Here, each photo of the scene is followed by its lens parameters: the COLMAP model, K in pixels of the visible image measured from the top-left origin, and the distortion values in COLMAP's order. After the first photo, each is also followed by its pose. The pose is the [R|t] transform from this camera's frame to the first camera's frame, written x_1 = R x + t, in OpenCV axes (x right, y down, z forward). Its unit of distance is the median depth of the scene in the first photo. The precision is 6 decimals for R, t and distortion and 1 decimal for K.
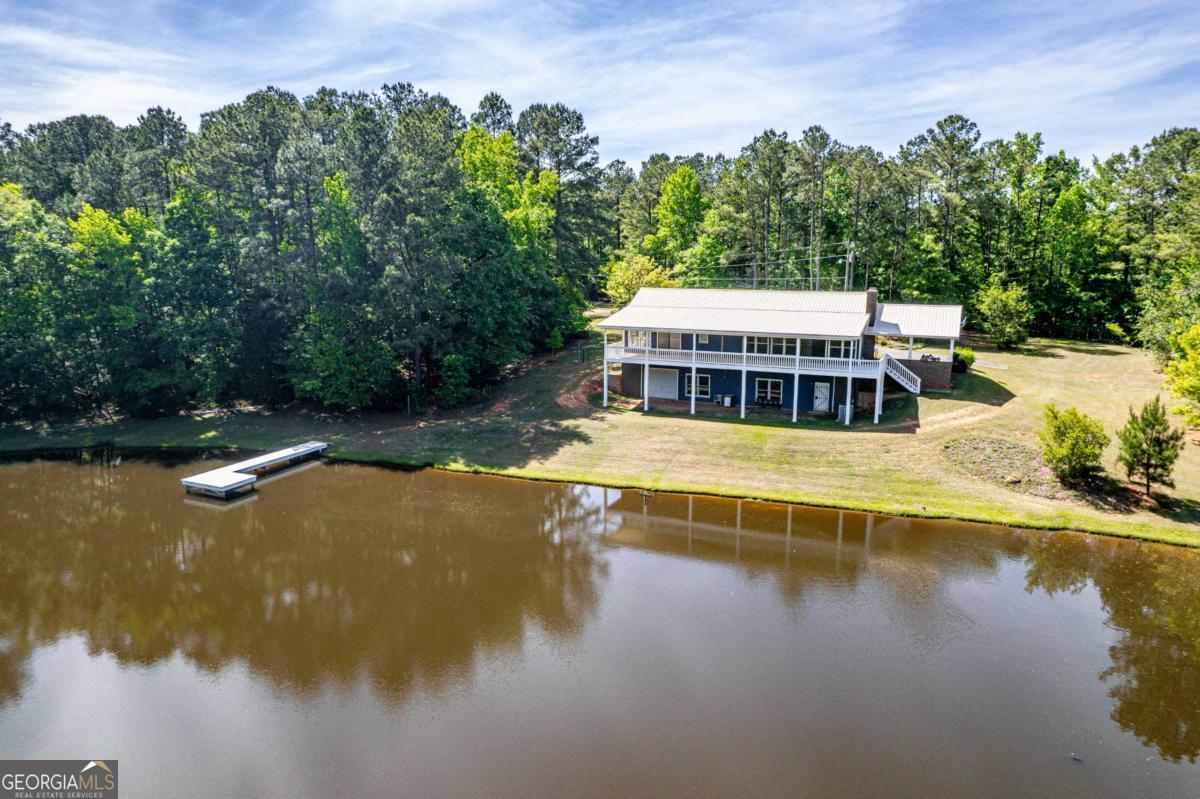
lens RADIAL K [[855.6, 0, 600.0], [0, 855.6, 399.5], [0, 0, 1]] dist [0.051714, 0.001401]
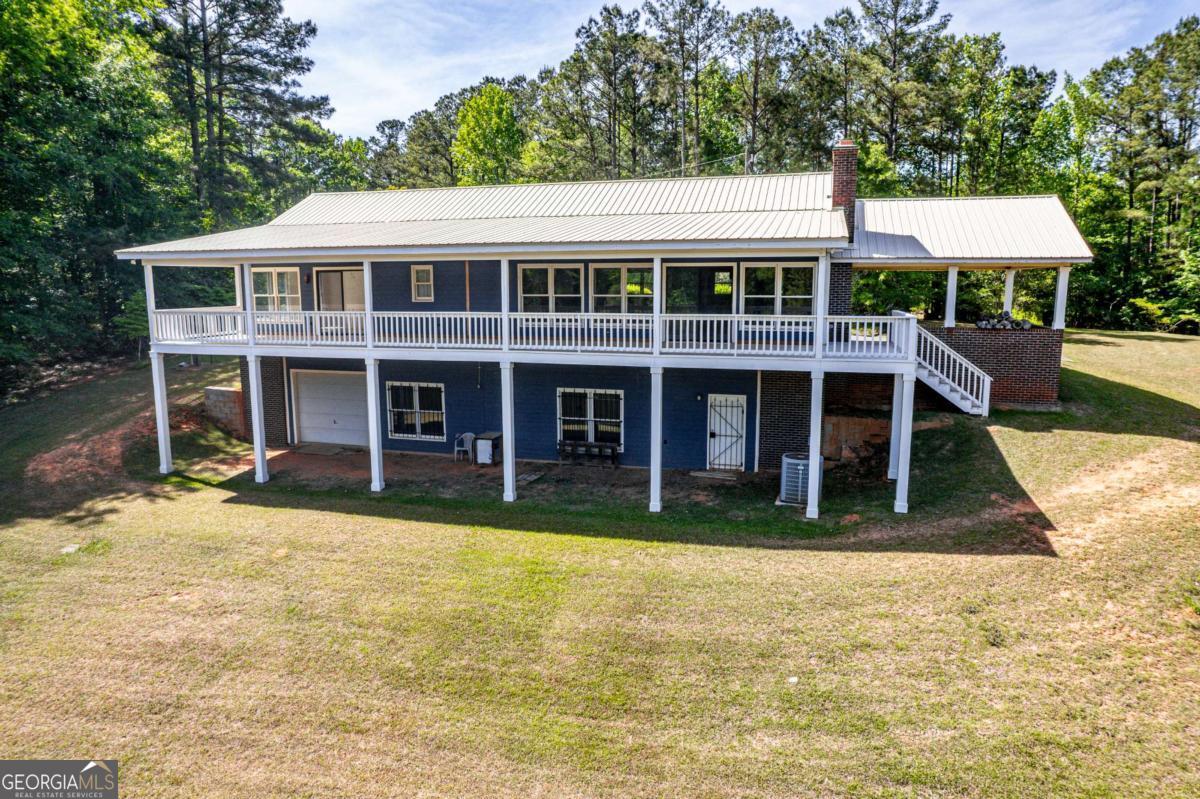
lens RADIAL K [[855.6, 0, 600.0], [0, 855.6, 399.5], [0, 0, 1]] dist [0.051714, 0.001401]
pose [[0.989559, -0.025875, 0.141786, 0.157820], [0.030441, 0.999082, -0.030126, -0.007942], [-0.140877, 0.034128, 0.989439, 0.665590]]
